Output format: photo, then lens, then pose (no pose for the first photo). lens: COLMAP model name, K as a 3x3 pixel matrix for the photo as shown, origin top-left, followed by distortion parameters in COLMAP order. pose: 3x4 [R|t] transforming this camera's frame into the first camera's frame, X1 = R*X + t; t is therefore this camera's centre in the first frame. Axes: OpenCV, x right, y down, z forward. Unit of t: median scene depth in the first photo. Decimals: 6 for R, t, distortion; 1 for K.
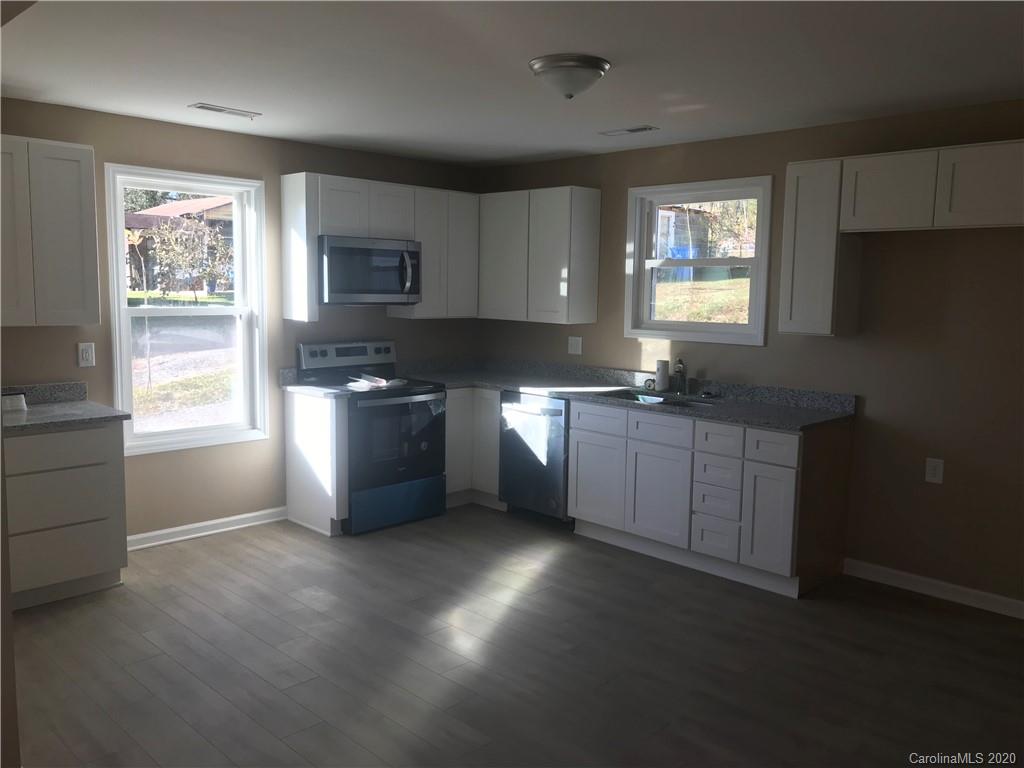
lens RADIAL K [[843.0, 0, 520.7], [0, 843.0, 385.3], [0, 0, 1]] dist [0.058892, 0.000779]
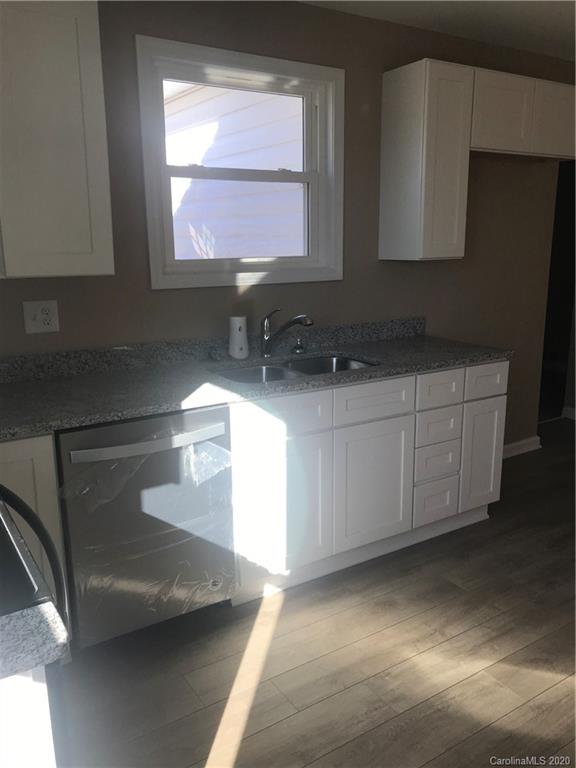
lens RADIAL K [[631.3, 0, 288.0], [0, 631.3, 384.0], [0, 0, 1]] dist [0.051078, -0.086896]
pose [[0.210927, -0.239266, 0.947767, -0.342982], [0.124971, 0.968225, 0.216618, -0.084507], [-0.969480, 0.072753, 0.234126, 0.853079]]
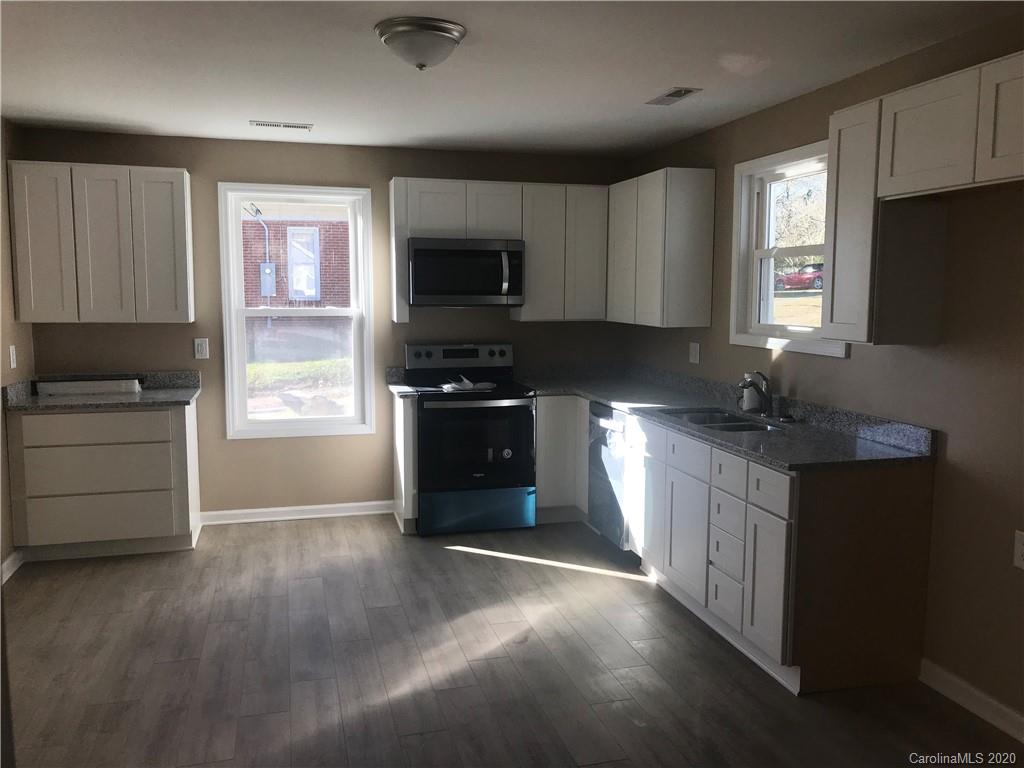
lens RADIAL K [[853.9, 0, 512.0], [0, 853.9, 384.0], [0, 0, 1]] dist [0.065299, -0.004843]
pose [[0.863002, 0.043085, -0.503359, 0.390737], [-0.050155, 0.998741, -0.000504, -0.007161], [0.502704, 0.025681, 0.864077, 0.175136]]
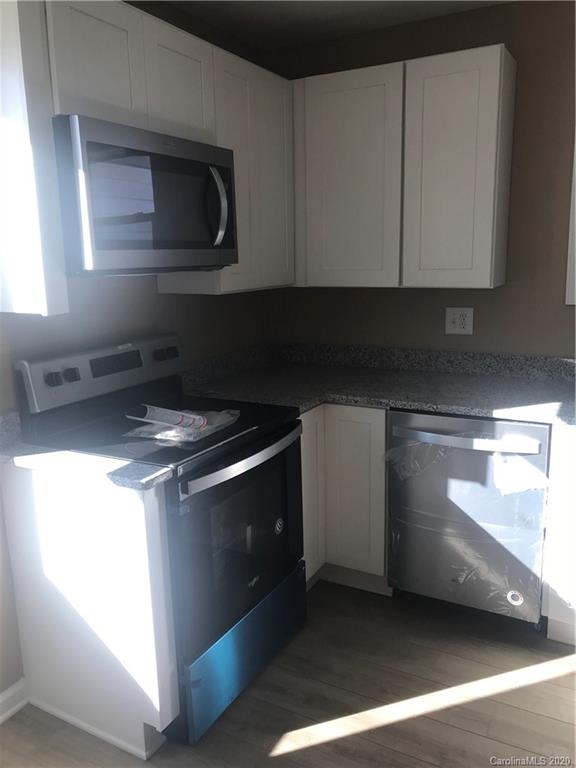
lens RADIAL K [[631.3, 0, 288.0], [0, 631.3, 384.0], [0, 0, 1]] dist [0.051078, -0.086896]
pose [[0.960146, -0.092238, 0.263842, -0.221573], [0.069301, 0.993064, 0.094978, -0.062153], [-0.270772, -0.072908, 0.959879, 0.640205]]
